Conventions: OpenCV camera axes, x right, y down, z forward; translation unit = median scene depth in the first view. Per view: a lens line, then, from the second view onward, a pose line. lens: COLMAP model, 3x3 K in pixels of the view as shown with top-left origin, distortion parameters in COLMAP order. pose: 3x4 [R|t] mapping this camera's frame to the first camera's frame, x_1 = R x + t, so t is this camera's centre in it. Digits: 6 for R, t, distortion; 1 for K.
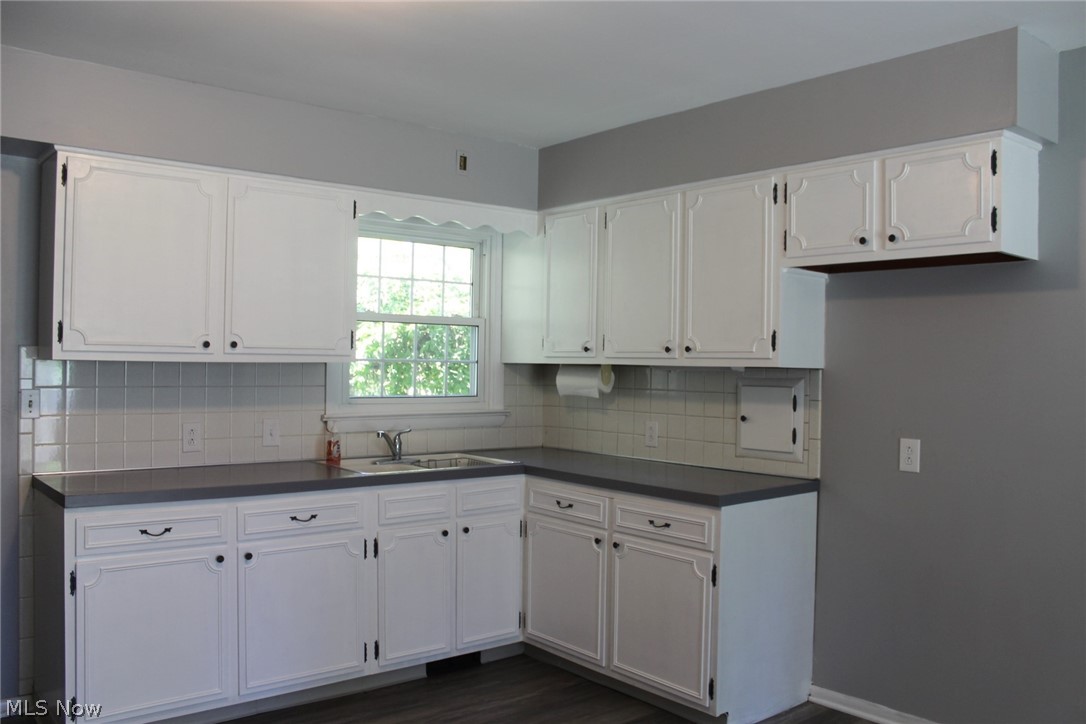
lens RADIAL K [[917.0, 0, 543.0], [0, 917.0, 362.0], [0, 0, 1]] dist [-0.146743, 0.130267]
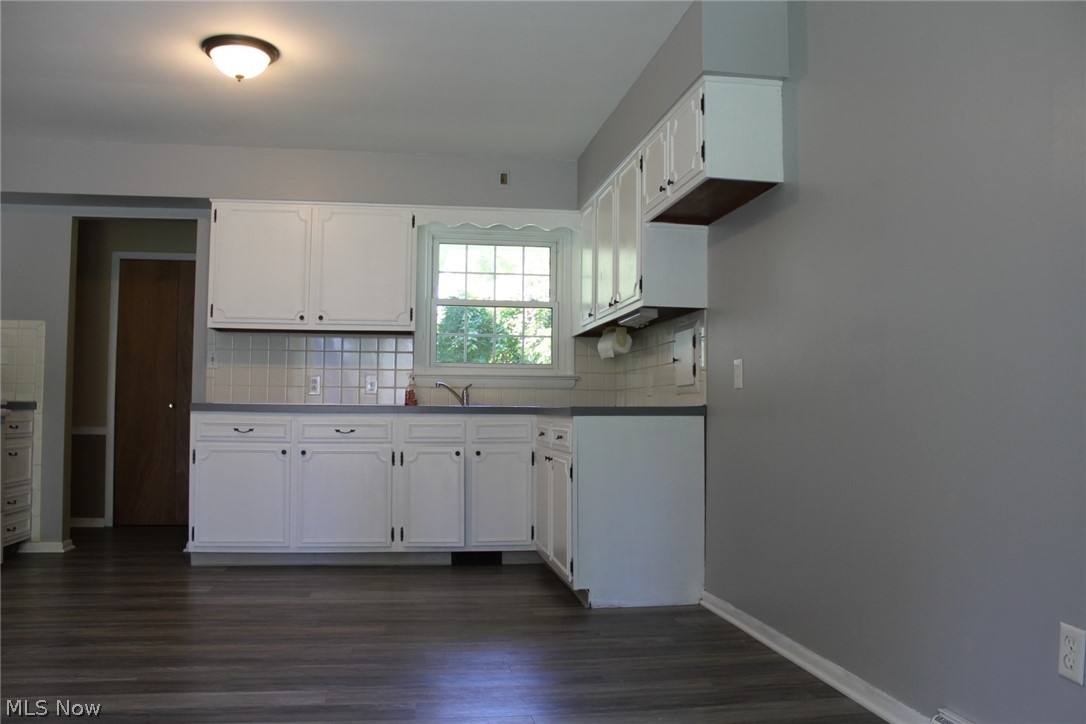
lens RADIAL K [[917.0, 0, 543.0], [0, 917.0, 362.0], [0, 0, 1]] dist [-0.146743, 0.130267]
pose [[0.855726, -0.037811, -0.516046, 0.723919], [0.004786, 0.997862, -0.065178, 0.149294], [0.517407, 0.053305, 0.854077, -0.086447]]
